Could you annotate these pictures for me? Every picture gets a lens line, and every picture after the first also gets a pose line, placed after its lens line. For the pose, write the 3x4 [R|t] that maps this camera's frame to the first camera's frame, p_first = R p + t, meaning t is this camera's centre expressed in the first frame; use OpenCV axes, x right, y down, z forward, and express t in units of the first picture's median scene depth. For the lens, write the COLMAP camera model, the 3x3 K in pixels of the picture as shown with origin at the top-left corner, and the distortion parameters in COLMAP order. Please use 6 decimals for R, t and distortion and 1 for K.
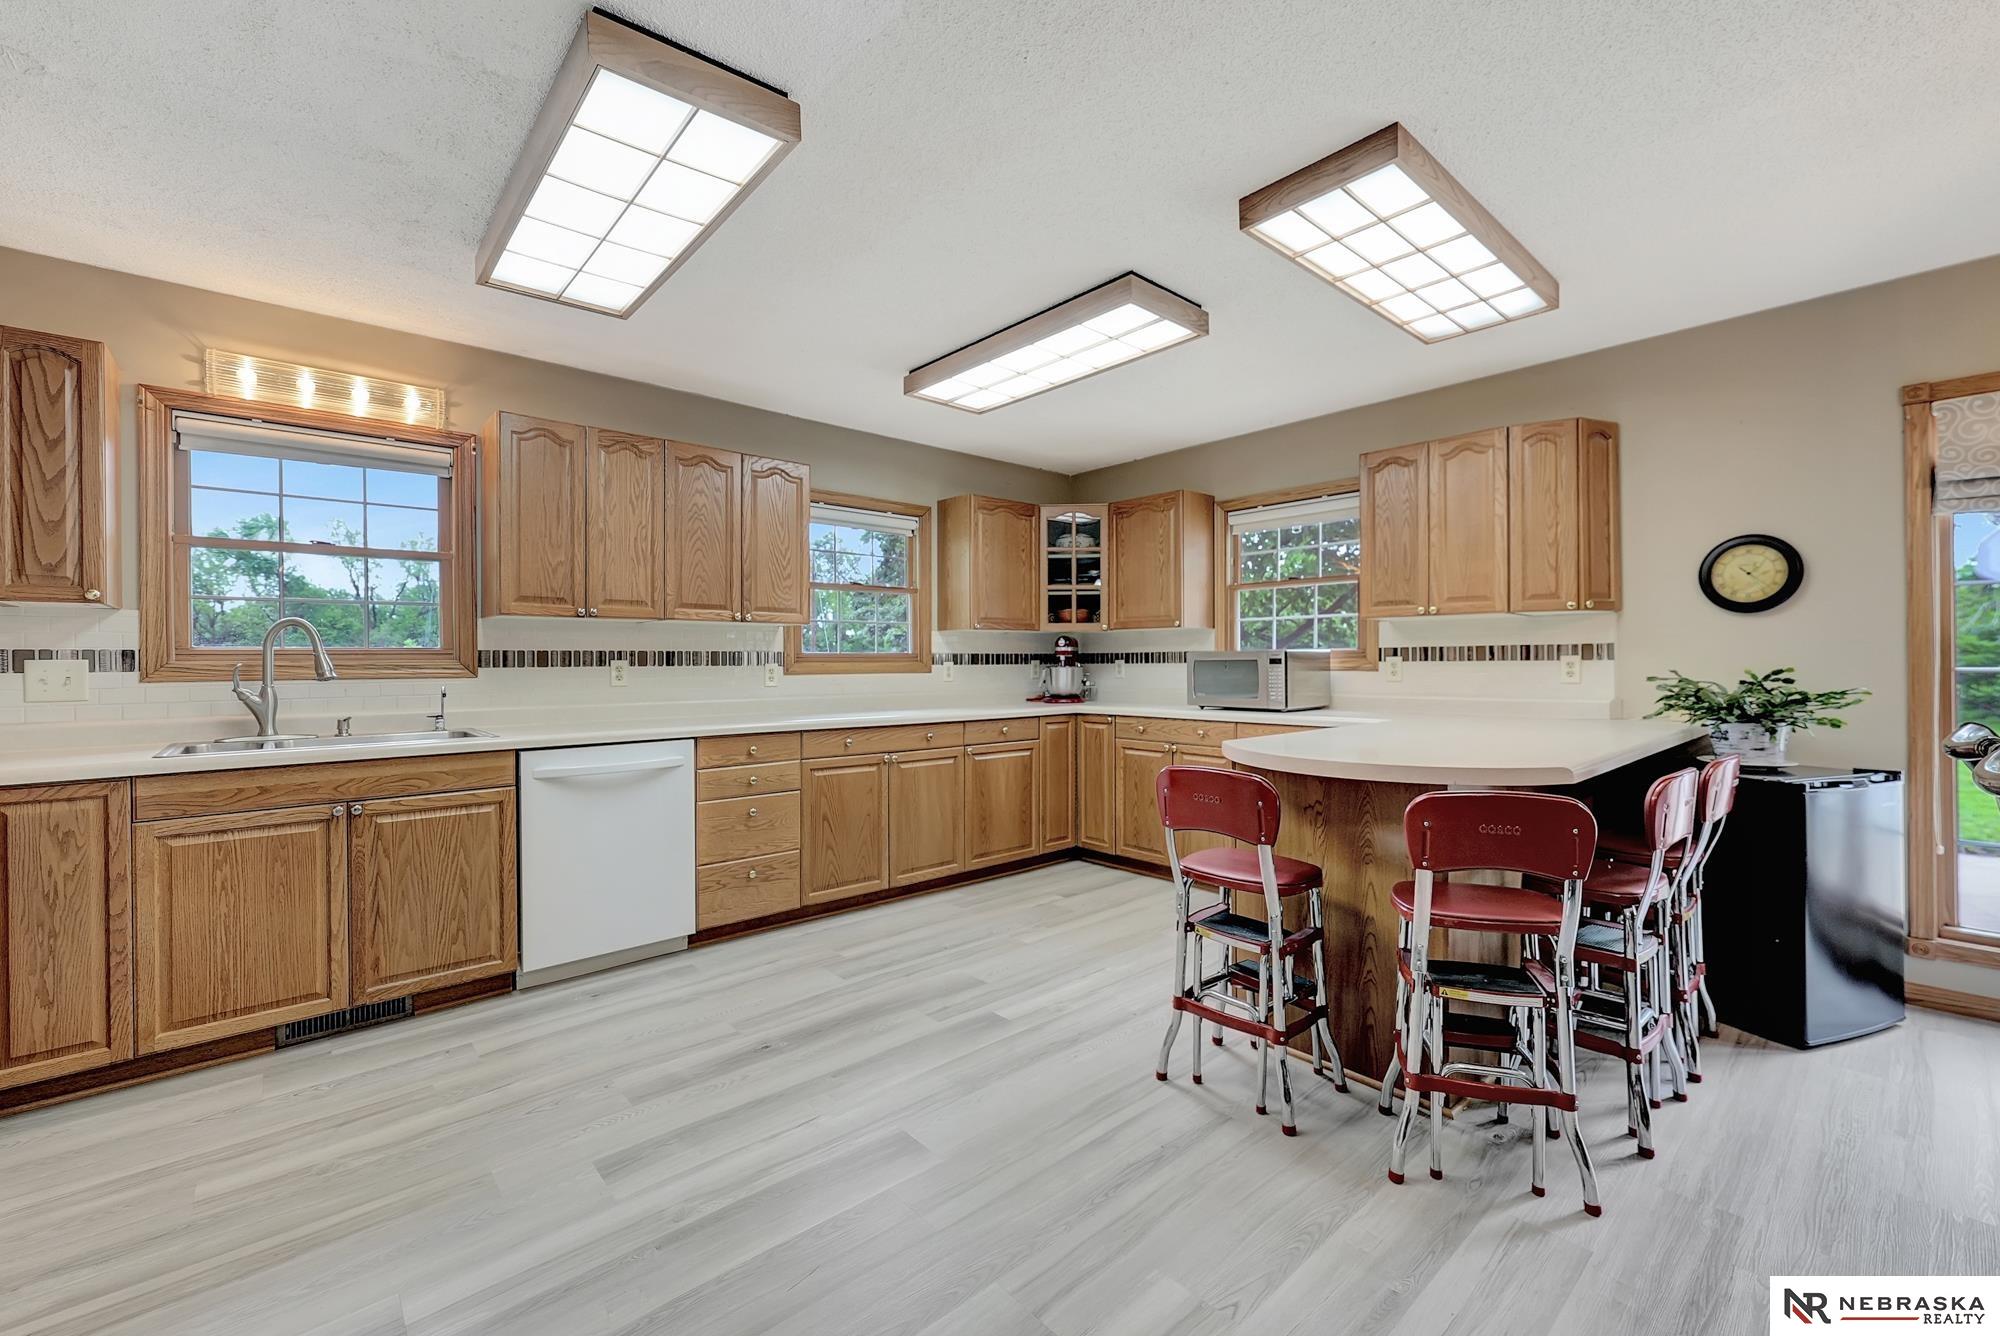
lens RADIAL K [[809.0, 0, 997.4], [0, 809.0, 663.8], [0, 0, 1]] dist [-0.001033, 0.000091]
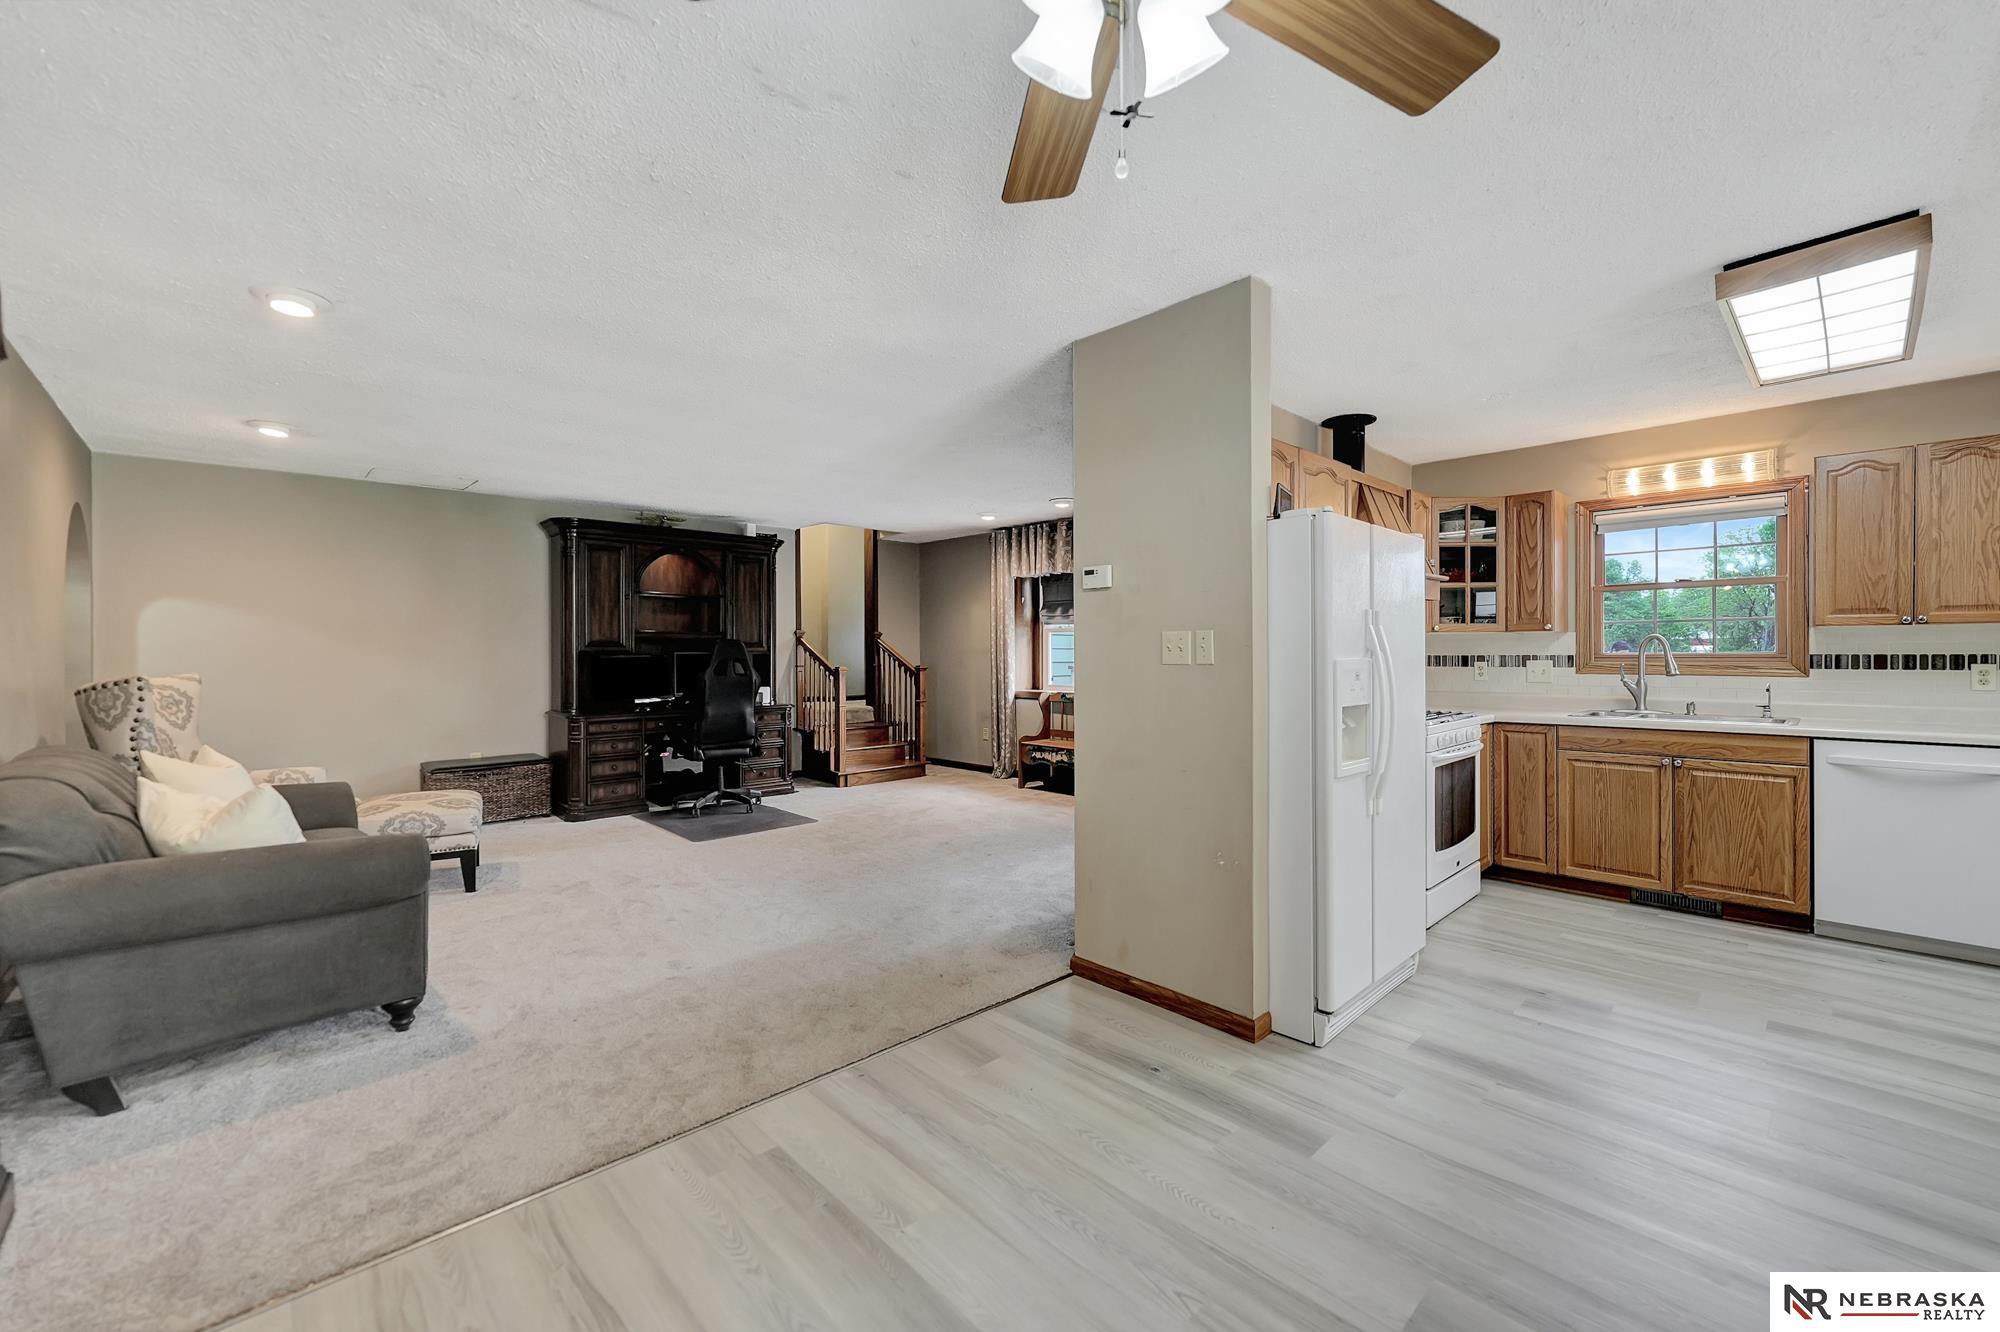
lens RADIAL K [[806.6, 0, 1005.4], [0, 806.6, 654.0], [0, 0, 1]] dist [0.001158, 0.000024]
pose [[0.038470, 0.006011, -0.999242, 0.614717], [-0.001476, 0.999981, 0.005958, -0.027310], [0.999259, 0.001246, 0.038478, -0.288406]]
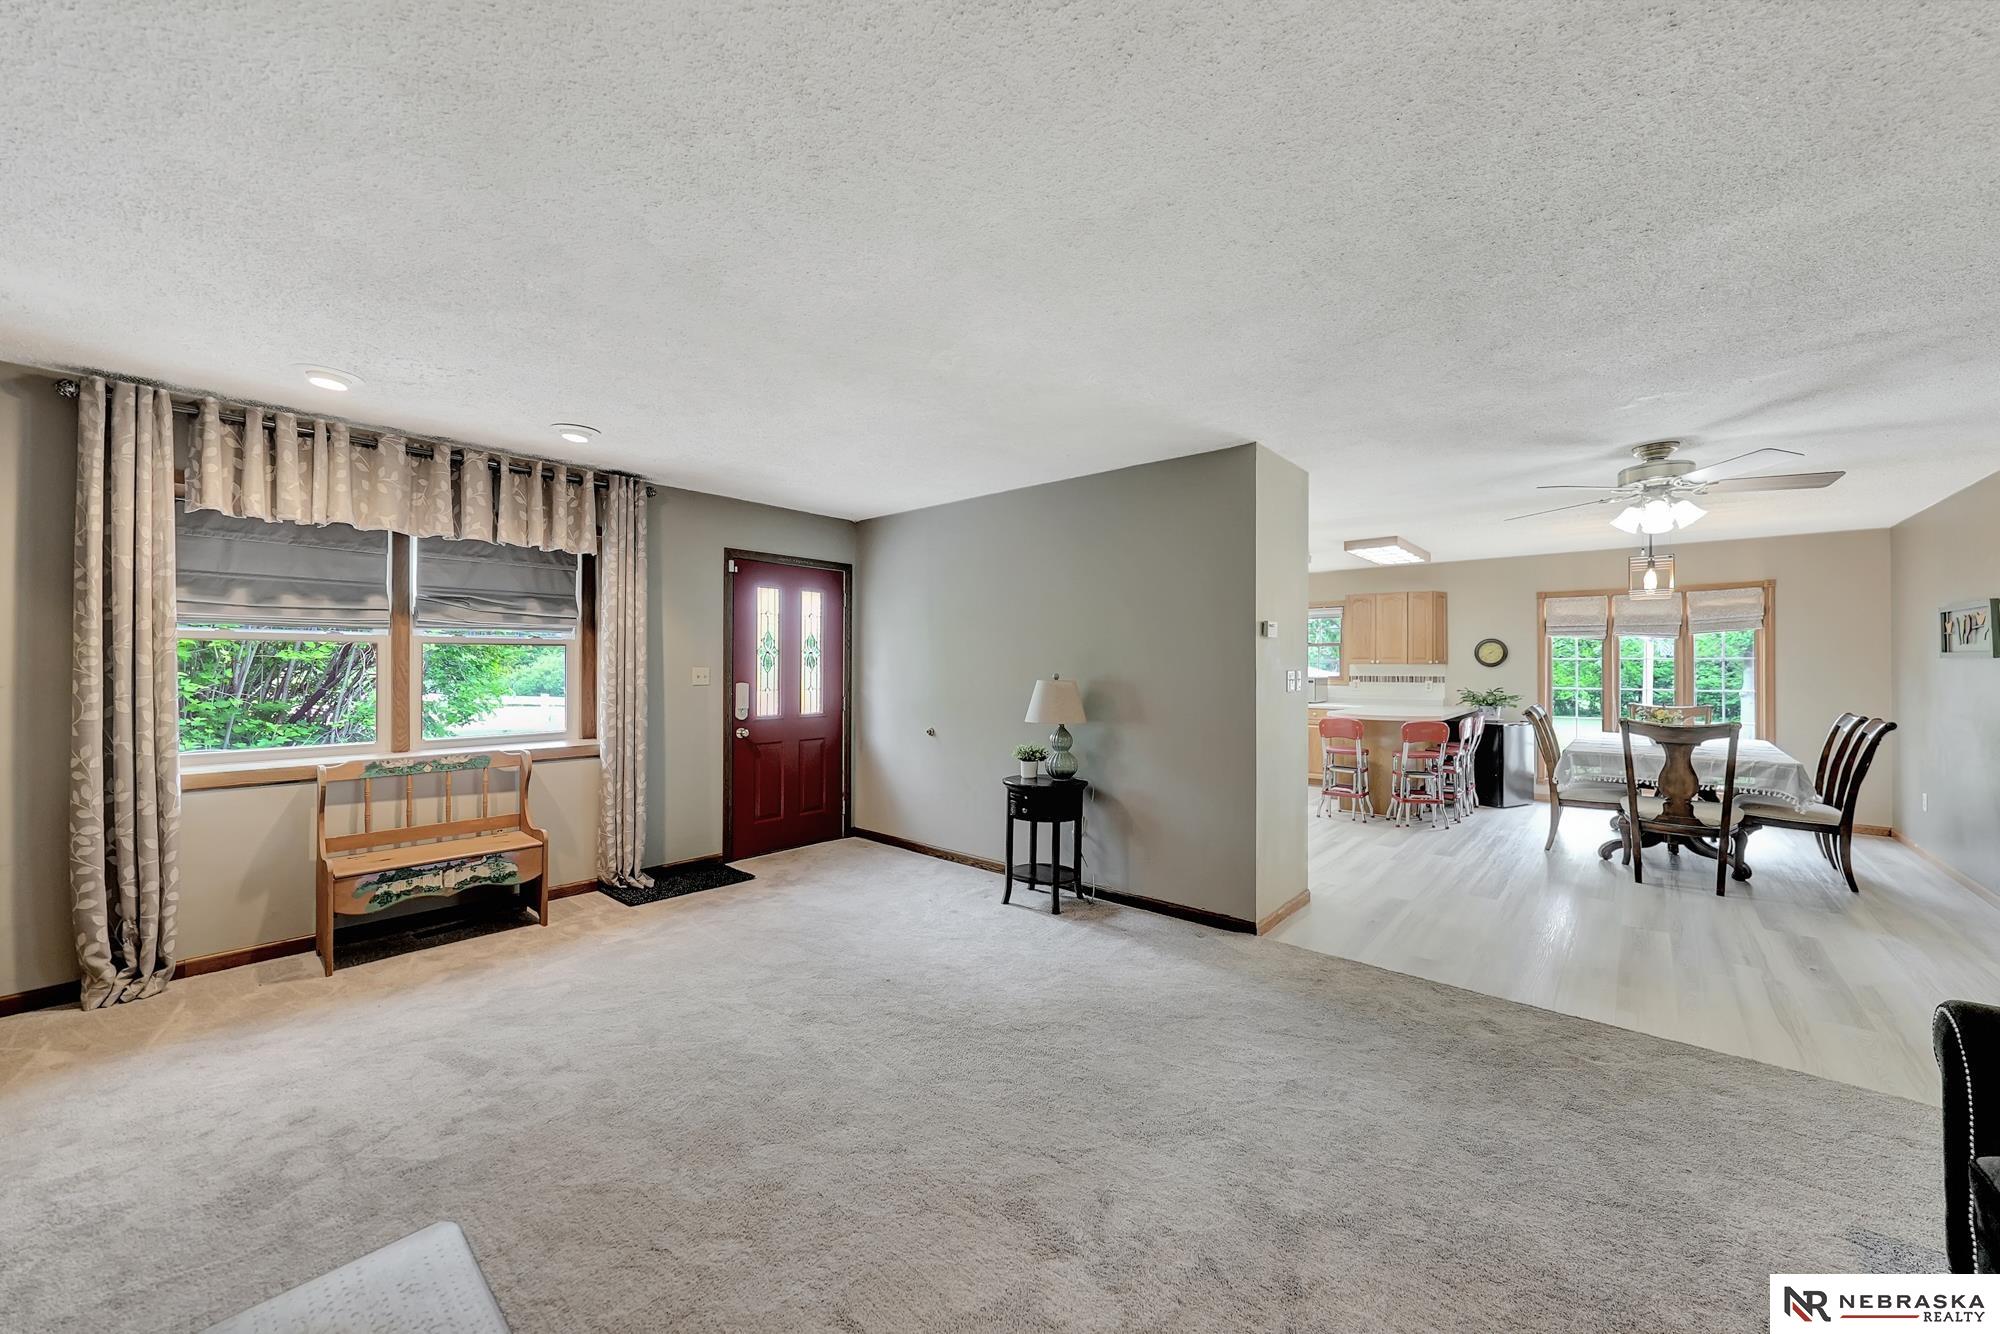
lens RADIAL K [[729.0, 0, 1000.0], [0, 729.0, 667.0], [0, 0, 1]] dist [-0.002598, -0.000170]
pose [[0.990998, 0.008237, 0.133621, -1.220477], [-0.008128, 0.999966, -0.001364, -0.052409], [-0.133628, 0.000265, 0.991032, -1.424857]]
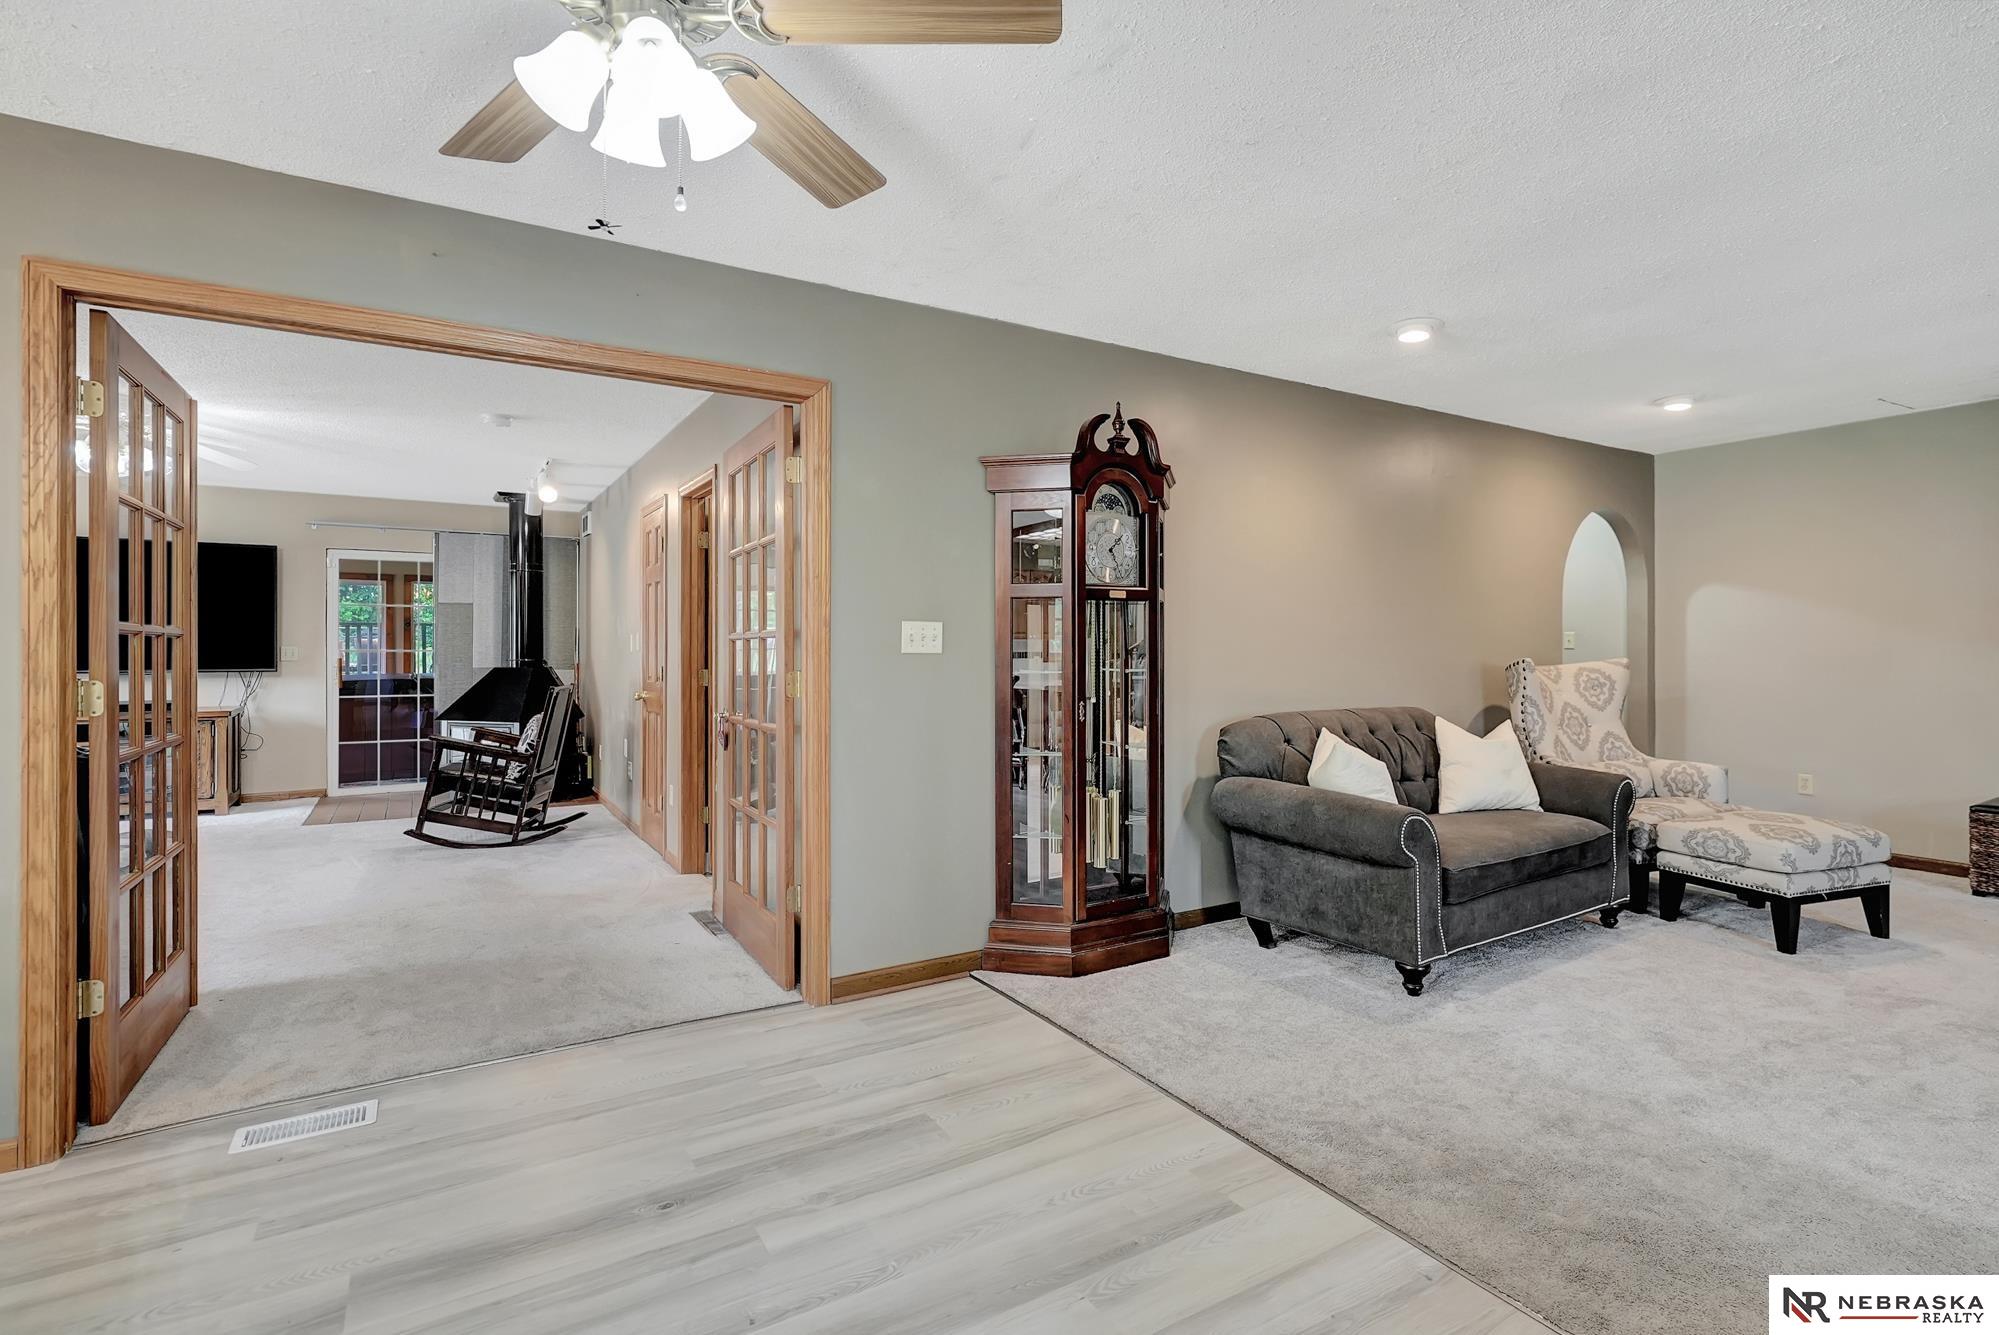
lens RADIAL K [[952.7, 0, 1003.1], [0, 952.7, 646.9], [0, 0, 1]] dist [0.002020, 0.000313]
pose [[-0.984403, 0.004899, 0.175860, -0.108526], [0.005660, 0.999977, 0.003824, -0.016412], [-0.175837, 0.004759, -0.984408, 0.325636]]
